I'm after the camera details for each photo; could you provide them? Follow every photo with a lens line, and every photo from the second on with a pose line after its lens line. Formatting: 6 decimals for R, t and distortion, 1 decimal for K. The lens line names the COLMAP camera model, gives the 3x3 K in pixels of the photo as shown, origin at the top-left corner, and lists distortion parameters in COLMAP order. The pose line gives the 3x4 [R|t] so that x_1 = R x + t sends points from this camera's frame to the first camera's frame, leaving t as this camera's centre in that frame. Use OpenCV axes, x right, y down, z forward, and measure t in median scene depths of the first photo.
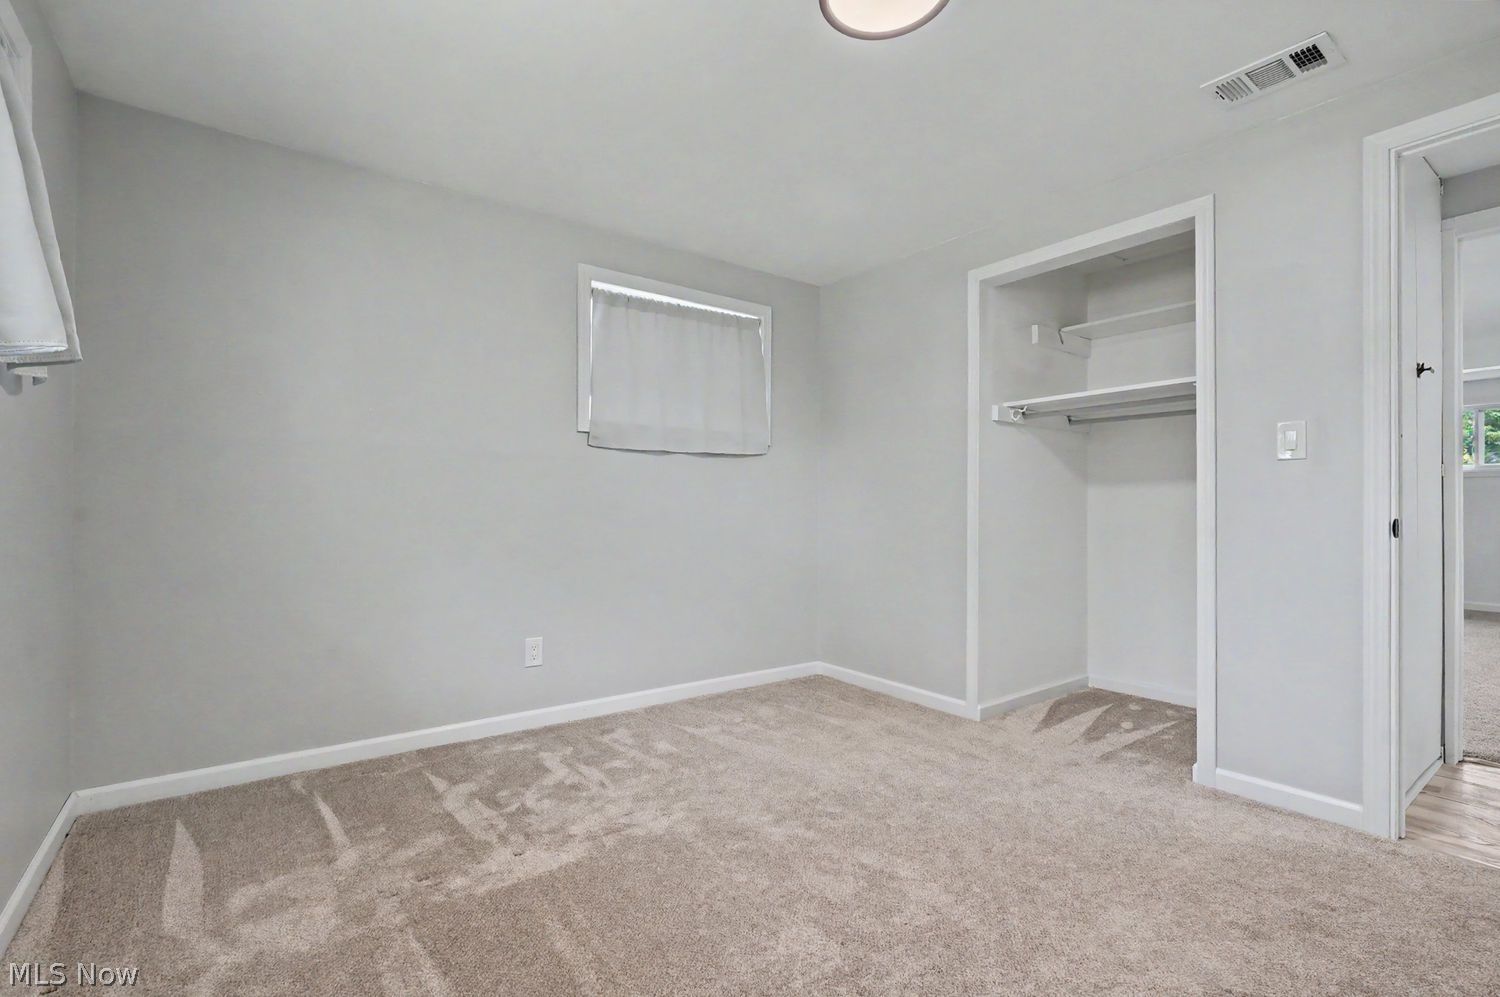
lens RADIAL K [[688.0, 0, 750.3], [0, 688.0, 504.7], [0, 0, 1]] dist [-0.007739, 0.000000]
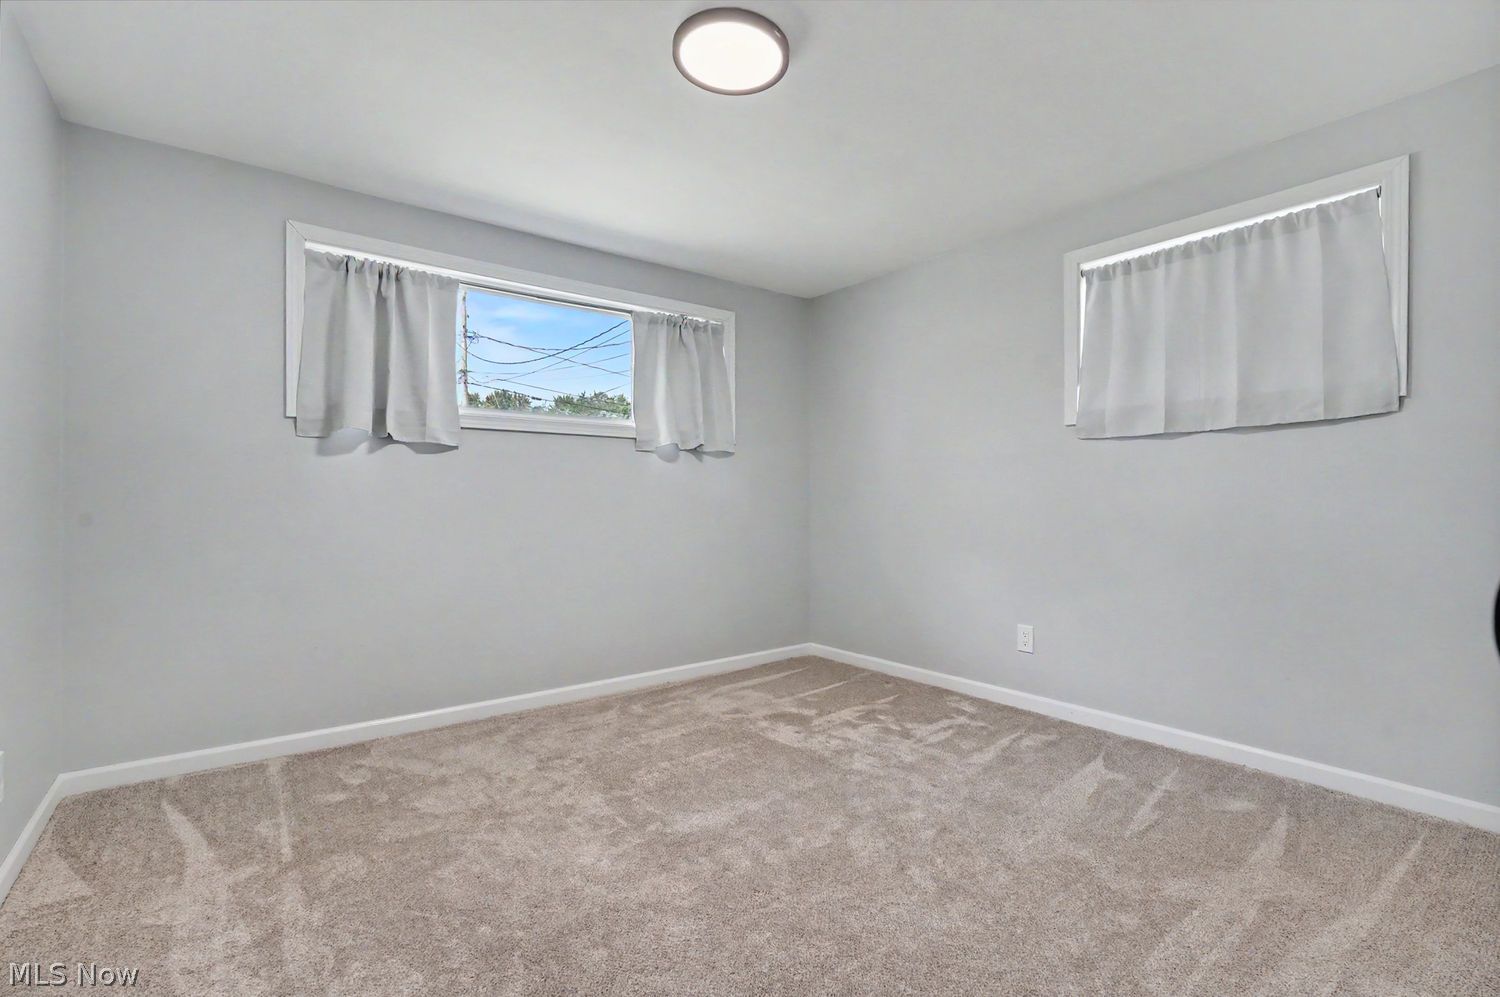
lens RADIAL K [[688.0, 0, 754.4], [0, 688.0, 501.7], [0, 0, 1]] dist [-0.007739, 0.000000]
pose [[0.023339, -0.001807, -0.999726, 0.841421], [-0.002465, 0.999995, -0.001865, 0.006672], [0.999725, 0.002508, 0.023334, 0.630823]]
